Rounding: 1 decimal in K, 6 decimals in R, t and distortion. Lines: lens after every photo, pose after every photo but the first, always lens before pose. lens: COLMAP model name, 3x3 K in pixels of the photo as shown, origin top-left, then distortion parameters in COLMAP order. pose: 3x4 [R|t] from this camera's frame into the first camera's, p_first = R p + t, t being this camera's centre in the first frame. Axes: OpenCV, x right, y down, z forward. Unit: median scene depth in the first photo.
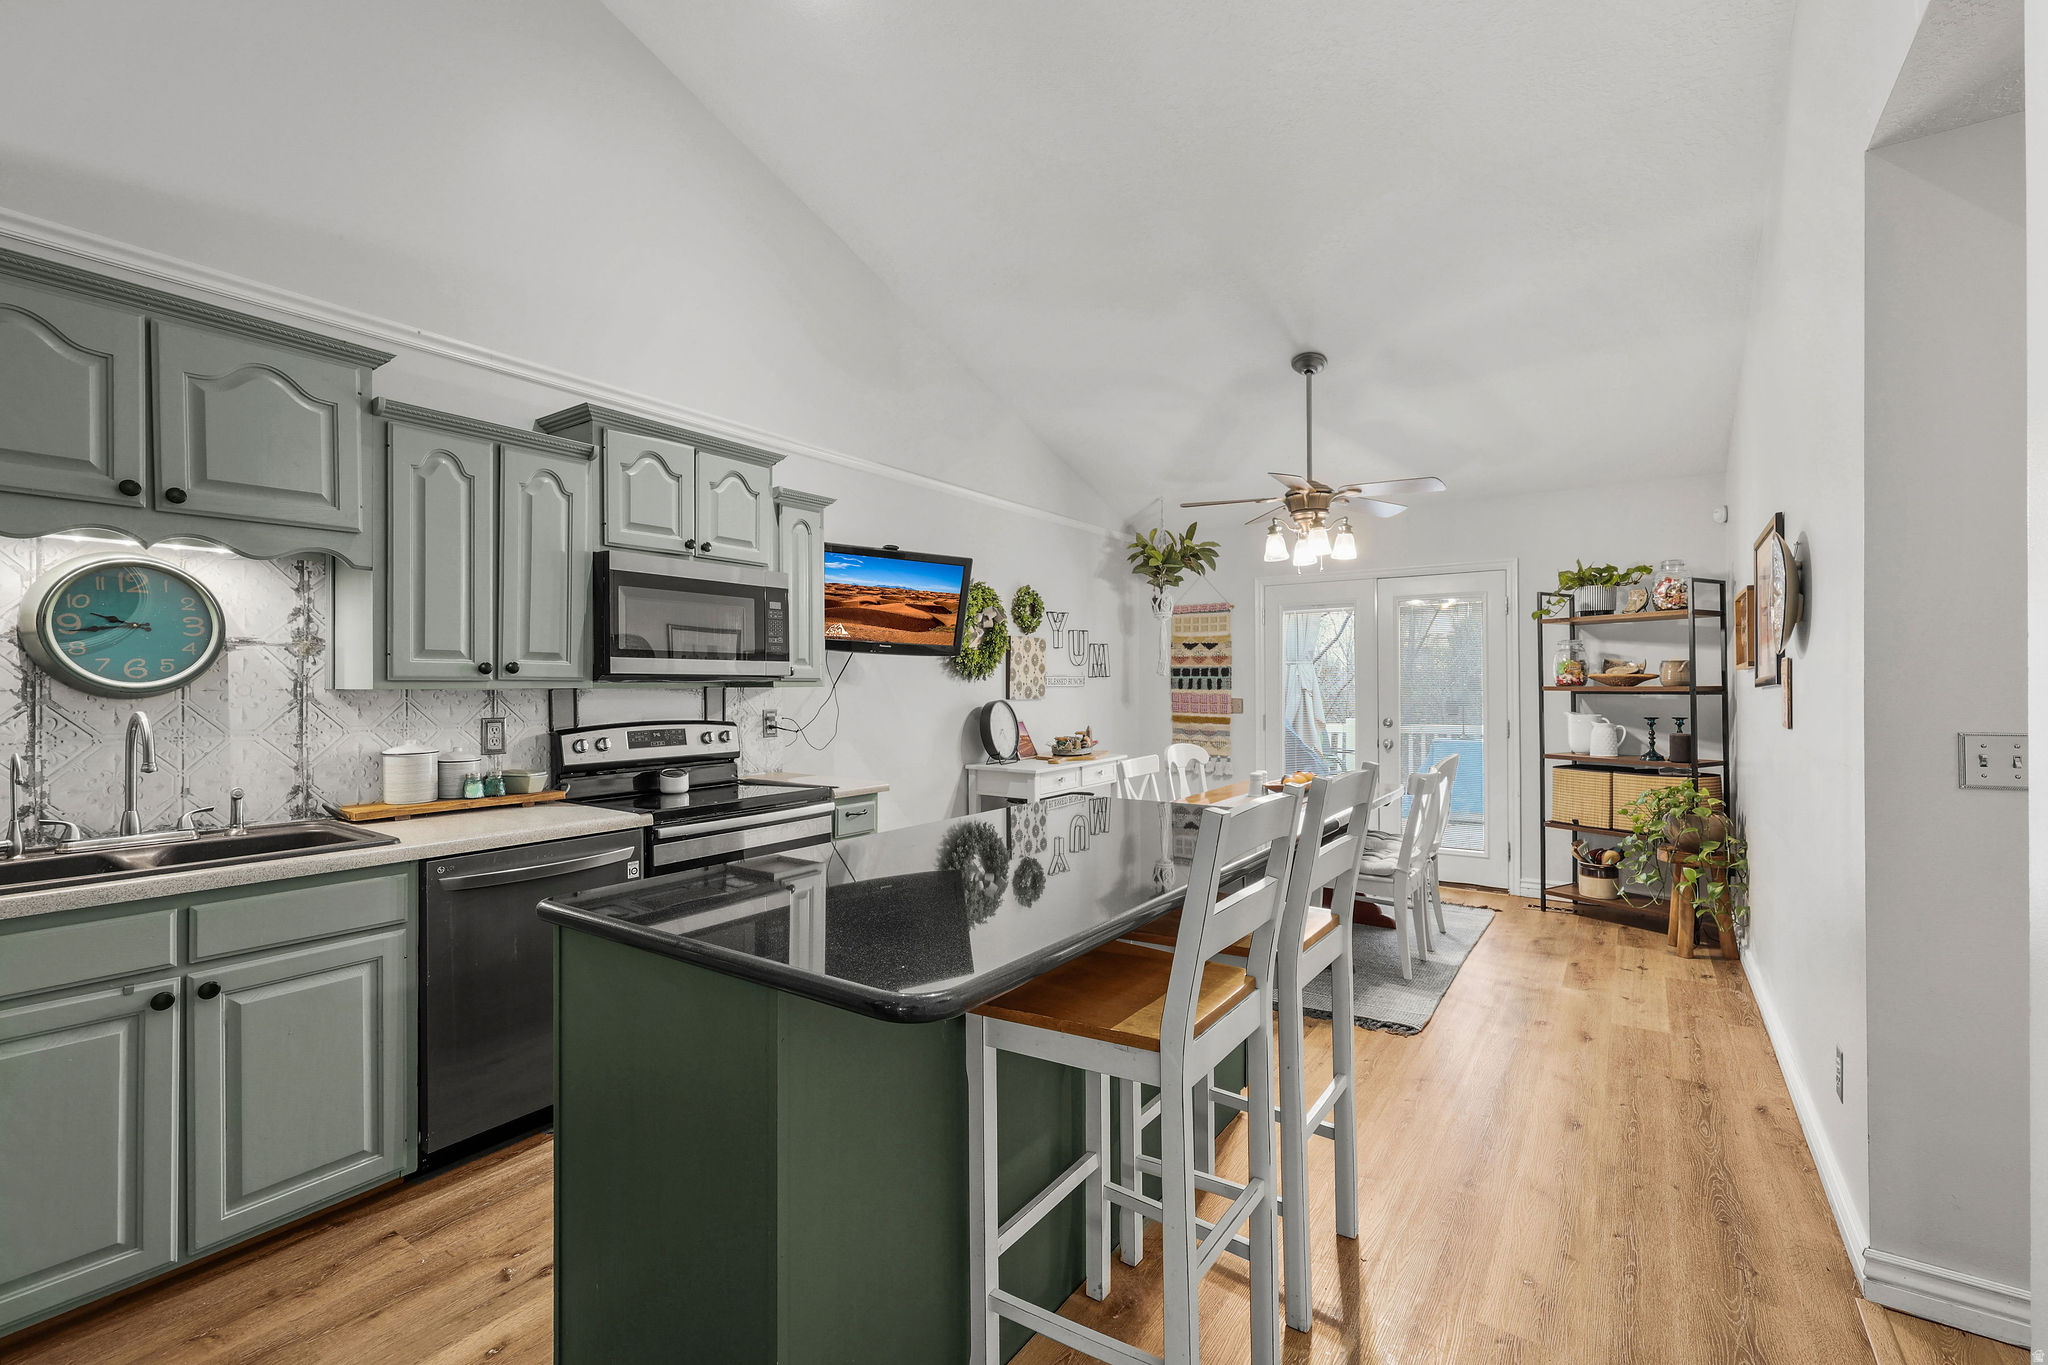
lens RADIAL K [[890.5, 0, 995.9], [0, 890.5, 682.7], [0, 0, 1]] dist [-0.000853, -0.000015]
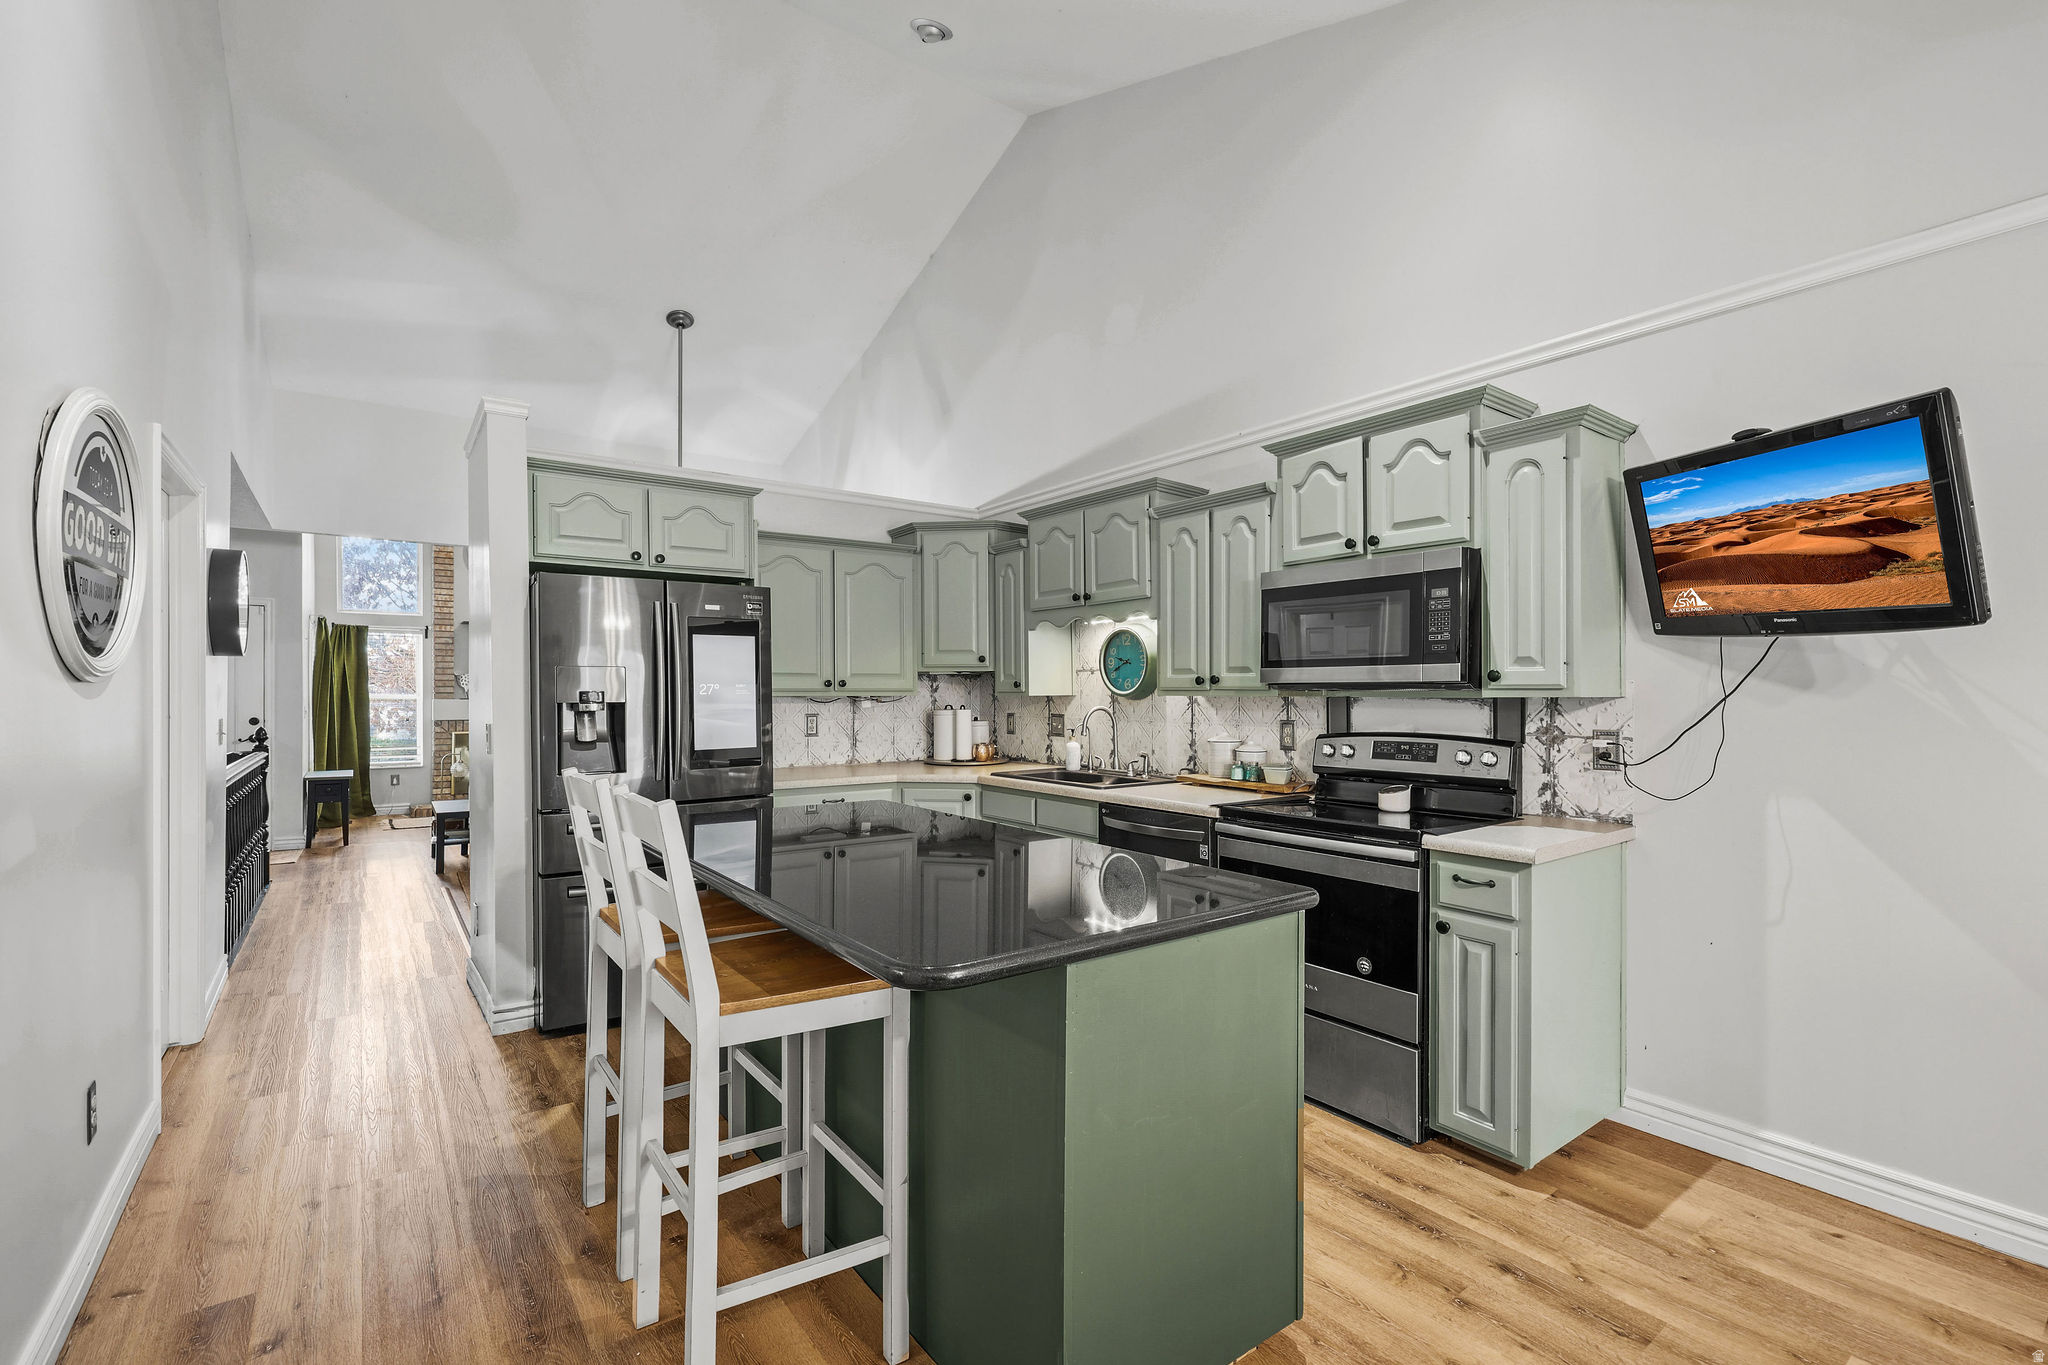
lens RADIAL K [[908.6, 0, 1013.7], [0, 908.6, 686.7], [0, 0, 1]] dist [0.022013, 0.000358]
pose [[-0.316018, -0.002425, -0.948750, 0.648301], [0.004381, 0.999982, -0.004015, -0.002204], [0.948743, -0.005425, -0.316002, 0.920640]]
